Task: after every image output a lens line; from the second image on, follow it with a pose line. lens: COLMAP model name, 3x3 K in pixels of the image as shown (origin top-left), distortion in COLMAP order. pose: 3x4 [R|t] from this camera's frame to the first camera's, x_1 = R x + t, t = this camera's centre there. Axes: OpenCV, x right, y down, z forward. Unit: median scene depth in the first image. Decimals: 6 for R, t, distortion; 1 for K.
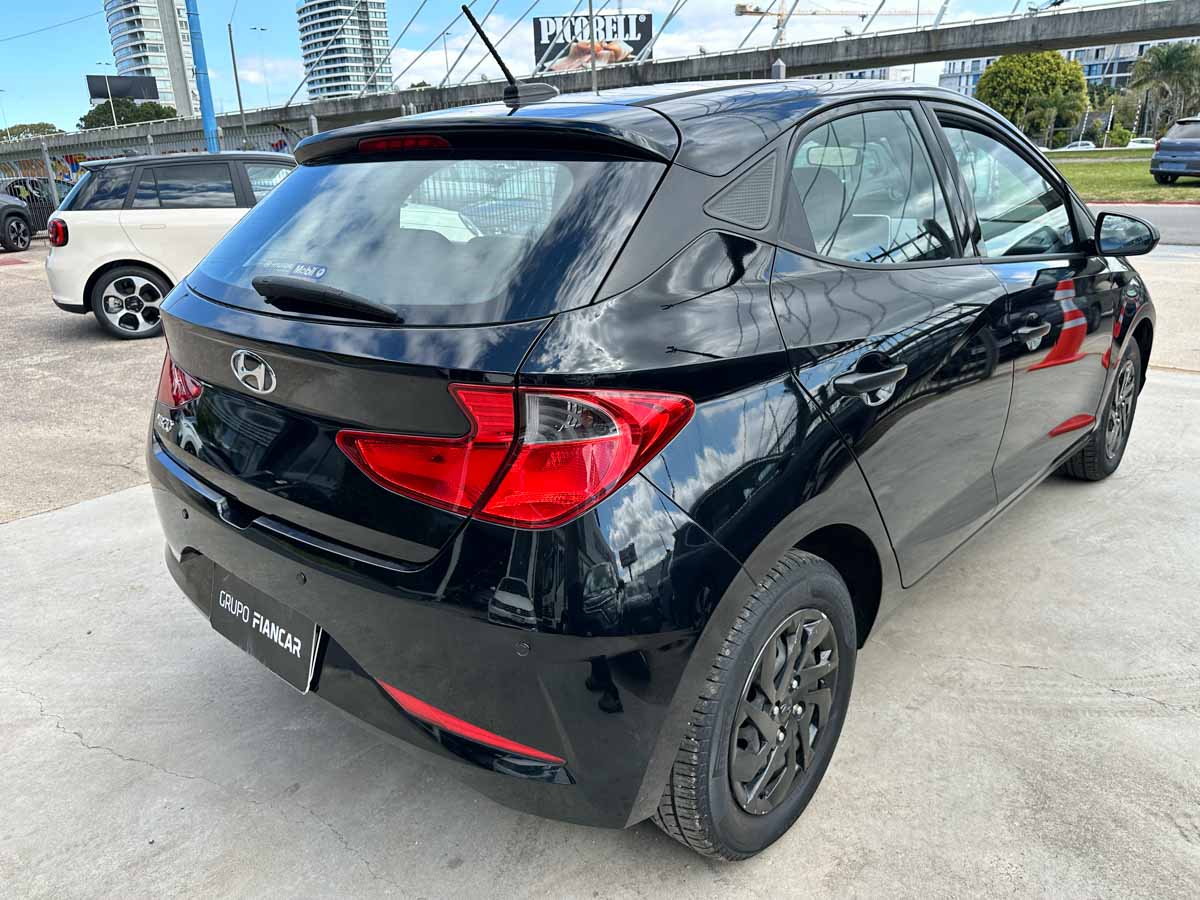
lens RADIAL K [[844.8, 0, 596.2], [0, 844.8, 456.1], [0, 0, 1]] dist [0.019853, -0.027512]
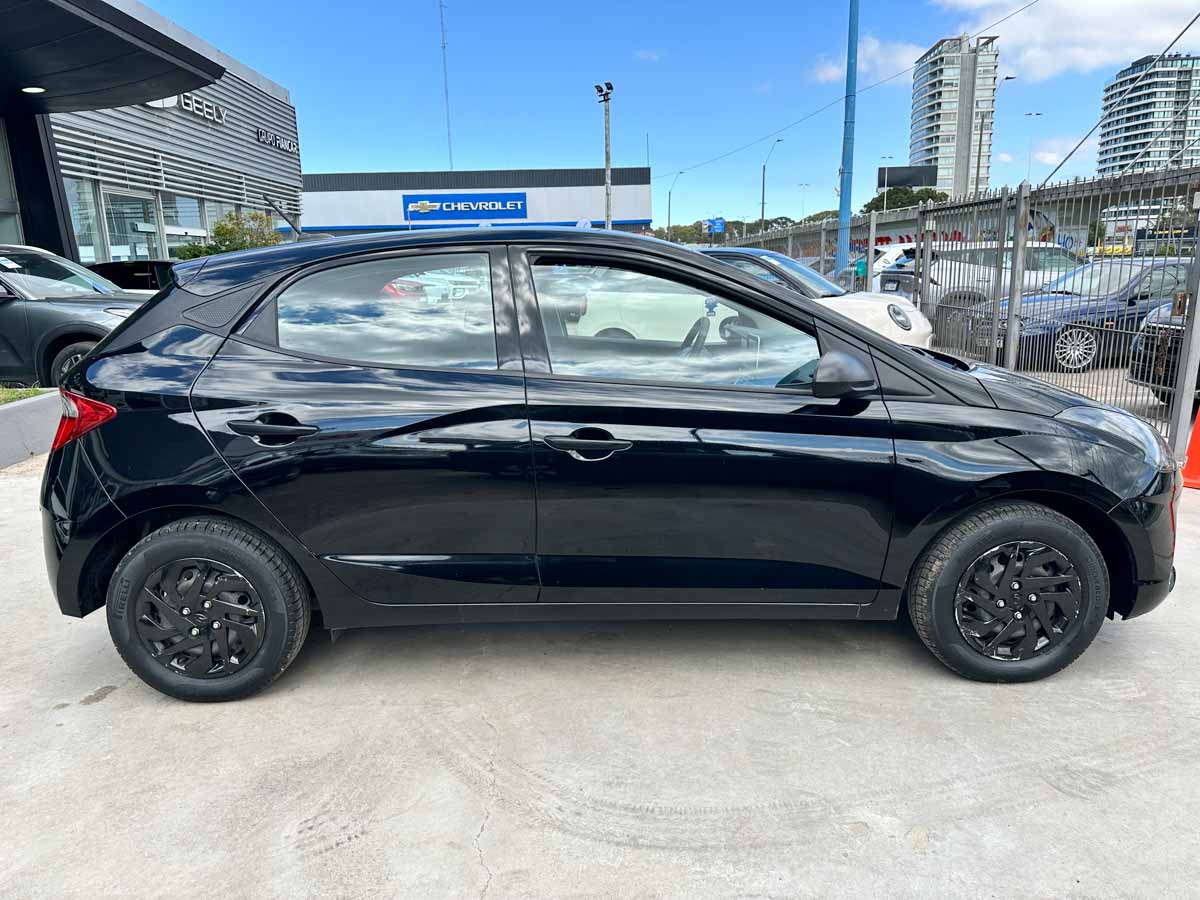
lens RADIAL K [[844.8, 0, 603.8], [0, 844.8, 465.1], [0, 0, 1]] dist [0.019853, -0.027512]
pose [[0.686249, 0.187181, -0.702869, 1.047757], [-0.240940, 0.970264, 0.023149, -0.118789], [0.686302, 0.153463, 0.710942, 0.187758]]
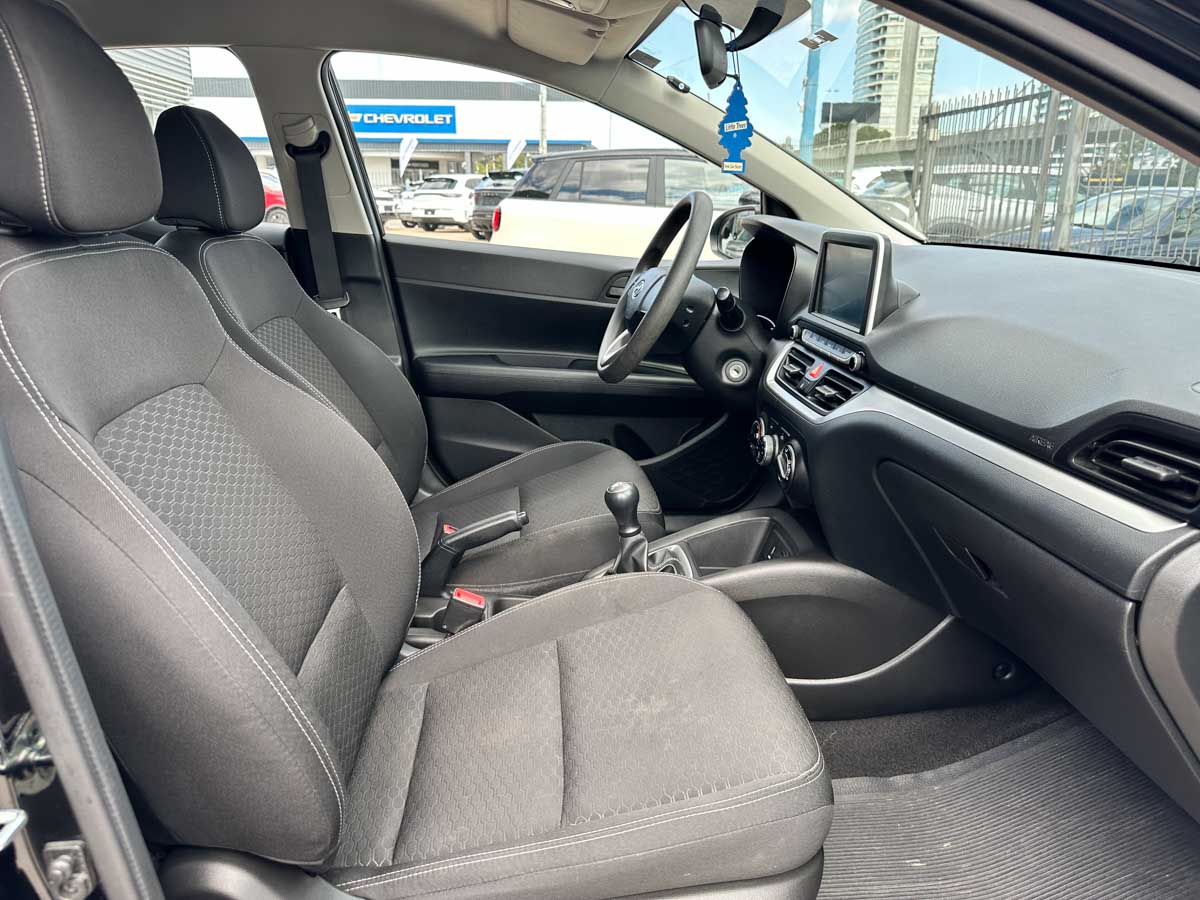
lens RADIAL K [[844.8, 0, 596.7], [0, 844.8, 448.2], [0, 0, 1]] dist [0.019853, -0.027512]
pose [[0.728097, 0.237878, -0.642875, 0.555029], [-0.259253, 0.963753, 0.062990, -0.209867], [0.634557, 0.120804, 0.763377, 0.733679]]
